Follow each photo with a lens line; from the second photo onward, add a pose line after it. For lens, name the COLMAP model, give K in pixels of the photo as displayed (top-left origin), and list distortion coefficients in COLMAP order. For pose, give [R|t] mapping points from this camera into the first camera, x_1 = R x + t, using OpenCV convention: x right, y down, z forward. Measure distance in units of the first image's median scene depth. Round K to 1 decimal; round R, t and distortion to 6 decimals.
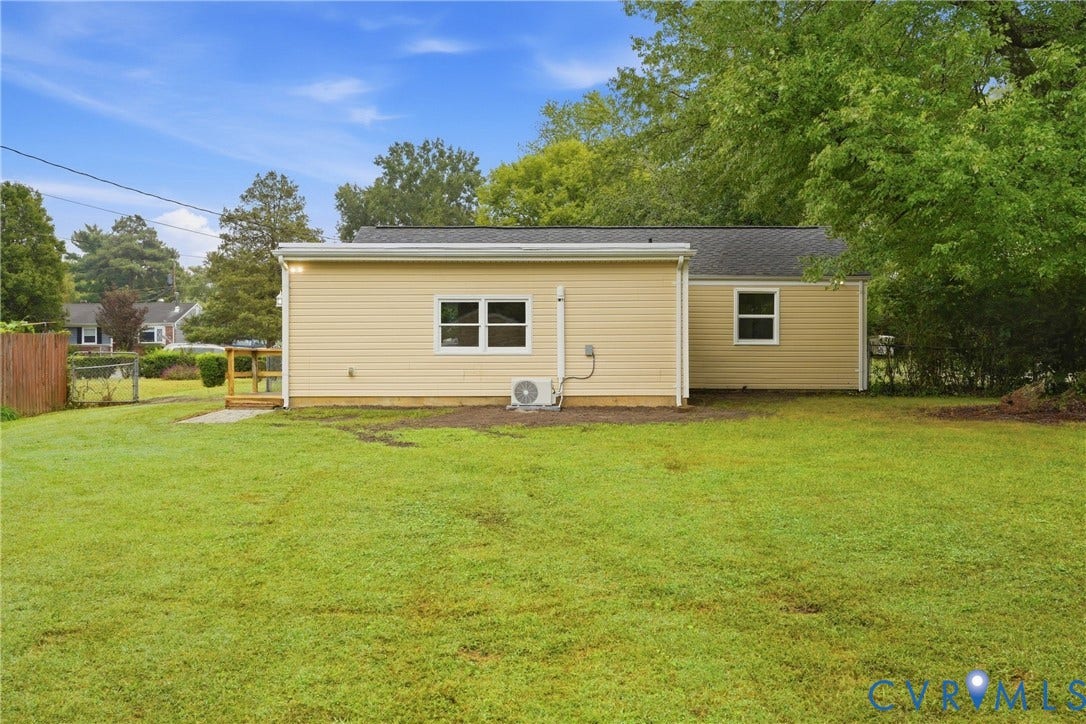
lens RADIAL K [[1035.5, 0, 541.7], [0, 1035.5, 357.9], [0, 0, 1]] dist [-0.006744, 0.000000]
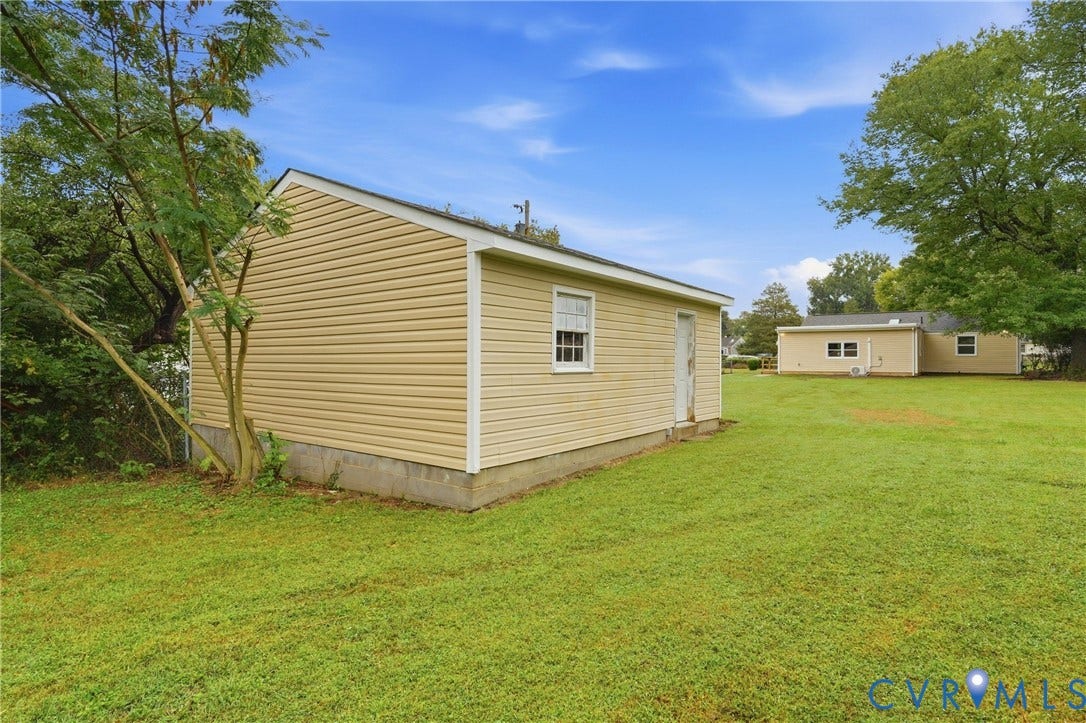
lens RADIAL K [[566.3, 0, 539.6], [0, 566.3, 355.3], [0, 0, 1]] dist [-0.007708, 0.000835]
pose [[0.797065, -0.000560, -0.603893, 0.184330], [-0.007148, 0.999921, -0.010361, 0.007221], [0.603851, 0.012575, 0.796998, -0.712085]]
